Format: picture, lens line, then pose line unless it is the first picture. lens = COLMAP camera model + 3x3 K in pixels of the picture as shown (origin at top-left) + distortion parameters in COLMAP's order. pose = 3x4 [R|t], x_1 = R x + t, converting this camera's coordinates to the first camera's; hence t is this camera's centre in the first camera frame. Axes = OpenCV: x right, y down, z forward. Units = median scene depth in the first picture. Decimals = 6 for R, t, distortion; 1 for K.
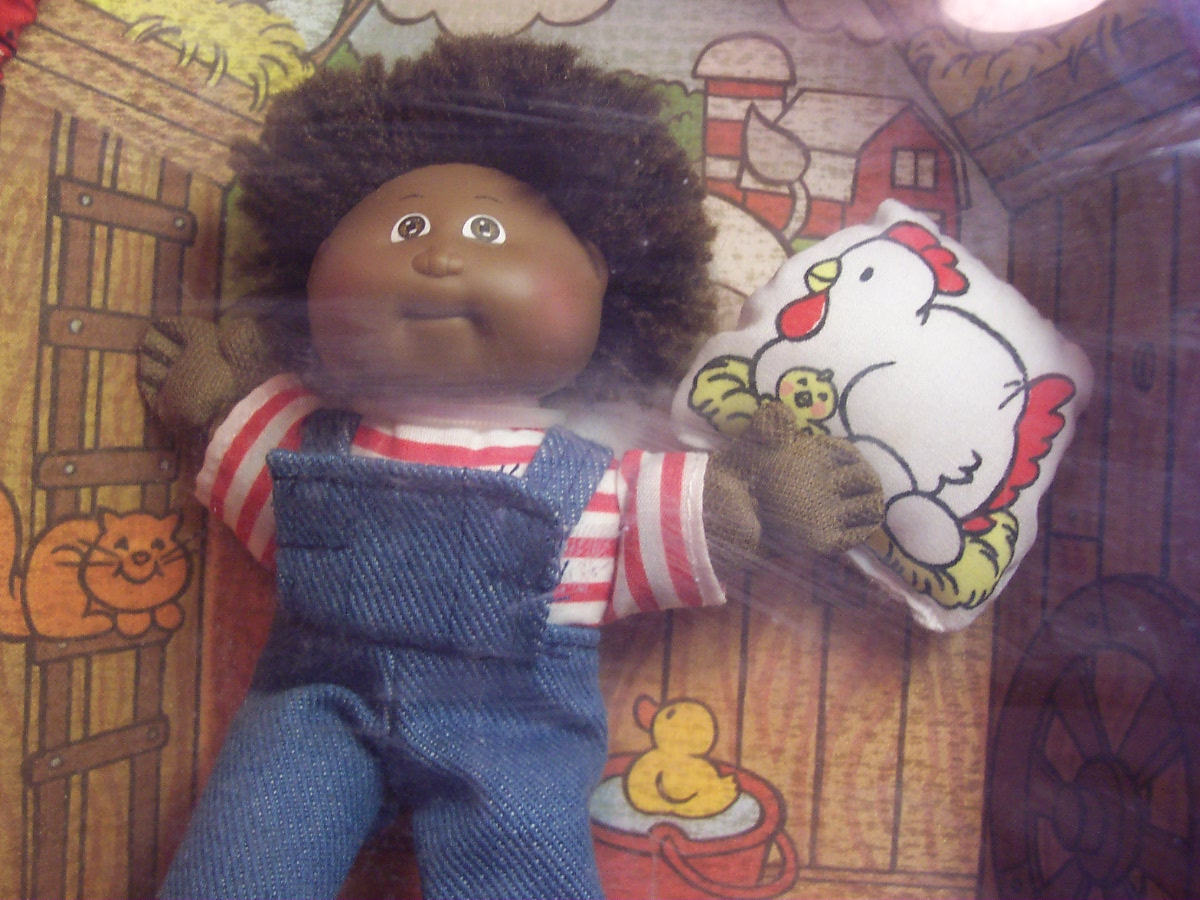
lens RADIAL K [[1306.9, 0, 600.0], [0, 1306.9, 450.0], [0, 0, 1]] dist [-0.208429, 0.244967]
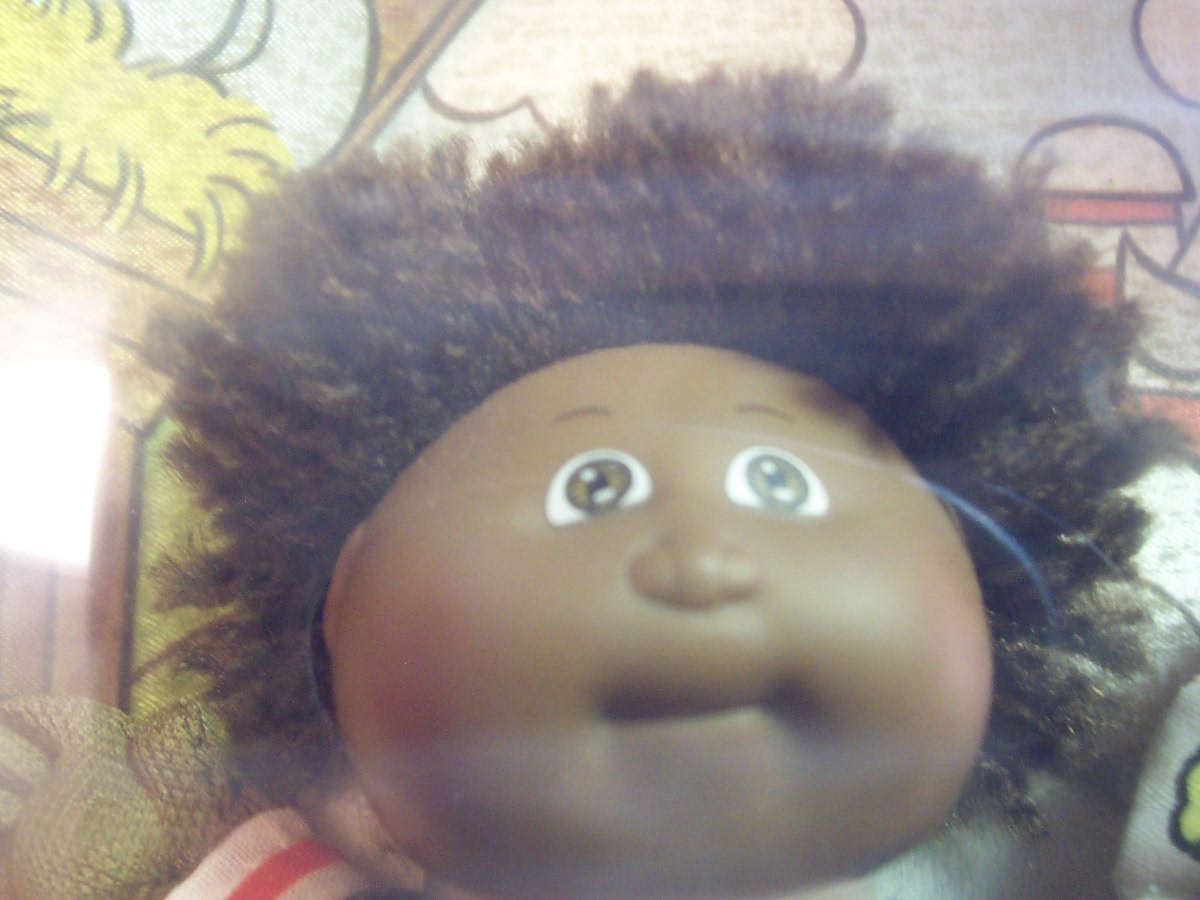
lens RADIAL K [[1306.9, 0, 600.0], [0, 1306.9, 450.0], [0, 0, 1]] dist [-0.208429, 0.244967]
pose [[0.997343, -0.049531, 0.053424, -0.144118], [0.059429, 0.977297, -0.203369, -0.086363], [-0.042138, 0.206003, 0.977644, 0.518622]]
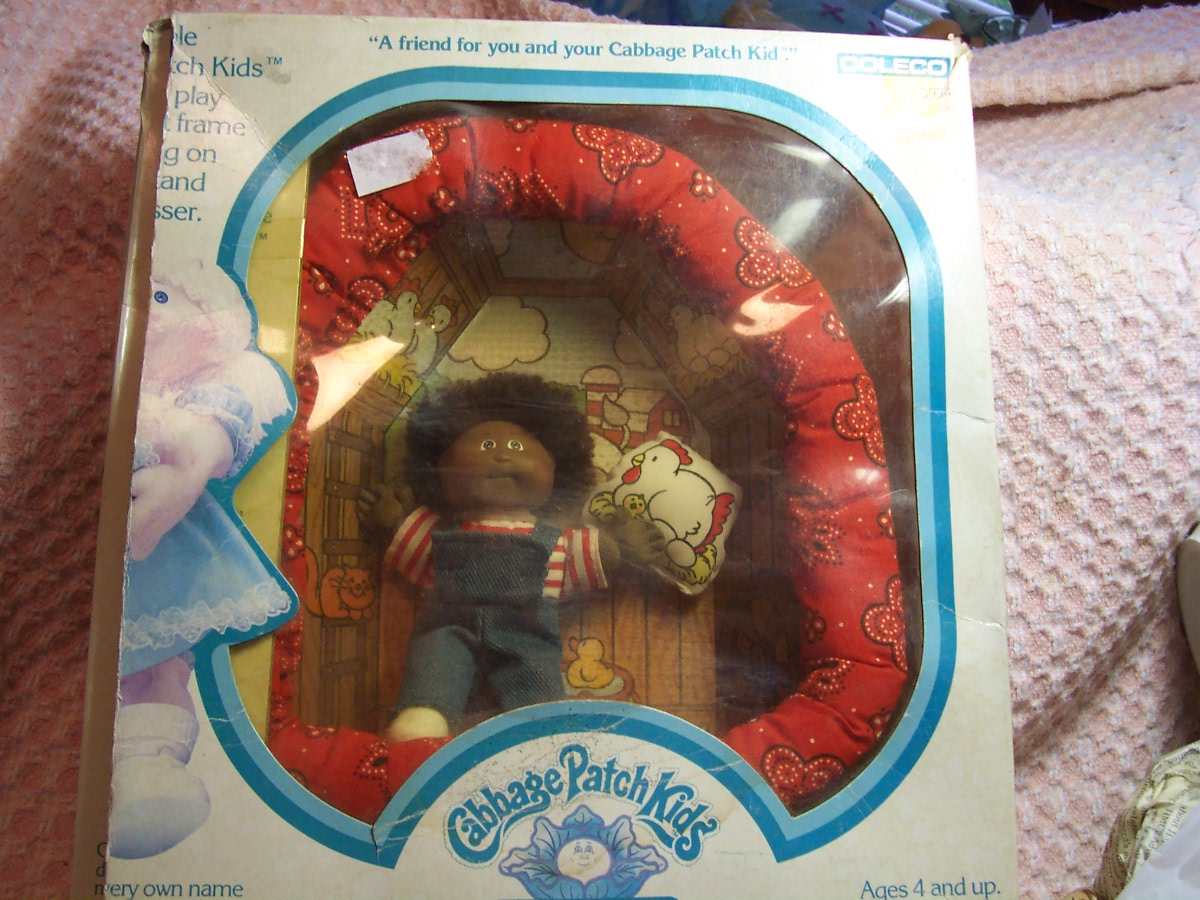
lens RADIAL K [[1306.9, 0, 600.0], [0, 1306.9, 450.0], [0, 0, 1]] dist [-0.208429, 0.244967]
pose [[0.986520, -0.020713, 0.162327, -0.310871], [0.050234, 0.982395, -0.179933, 0.295610], [-0.155742, 0.185662, 0.970193, -1.456809]]
